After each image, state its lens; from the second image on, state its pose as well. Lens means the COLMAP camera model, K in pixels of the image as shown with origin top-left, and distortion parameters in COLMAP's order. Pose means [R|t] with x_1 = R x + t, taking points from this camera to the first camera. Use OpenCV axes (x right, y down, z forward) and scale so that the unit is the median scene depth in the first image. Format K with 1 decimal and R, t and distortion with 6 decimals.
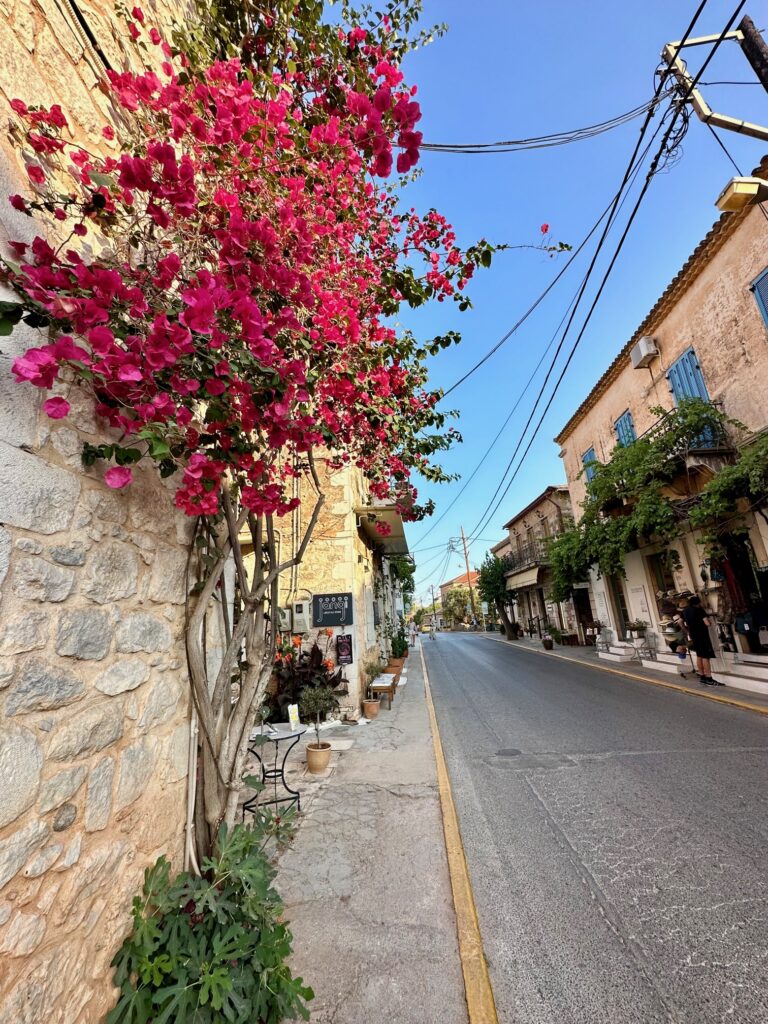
lens RADIAL K [[408.6, 0, 381.9], [0, 408.6, 511.8], [0, 0, 1]] dist [0.000590, -0.000019]
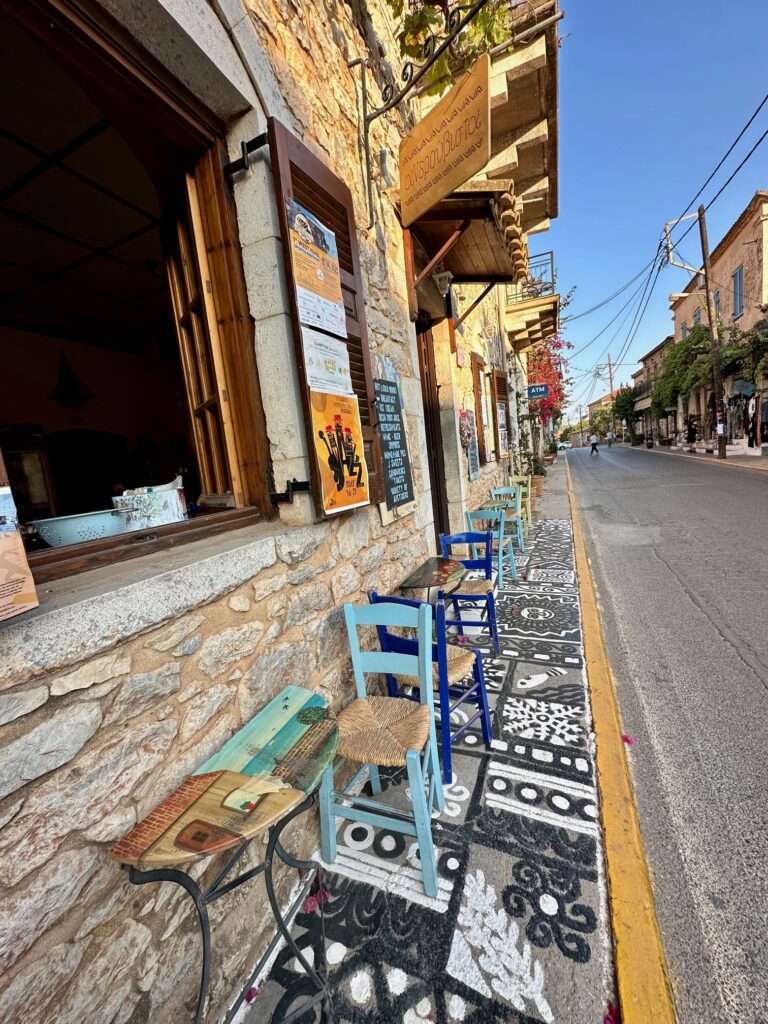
lens RADIAL K [[408.6, 0, 384.5], [0, 408.6, 512.8], [0, 0, 1]] dist [0.000590, -0.000019]
pose [[0.945293, -0.005700, -0.326172, -0.042892], [0.139018, 0.911555, 0.386964, -0.140007], [0.295118, -0.411138, 0.862479, -0.557329]]
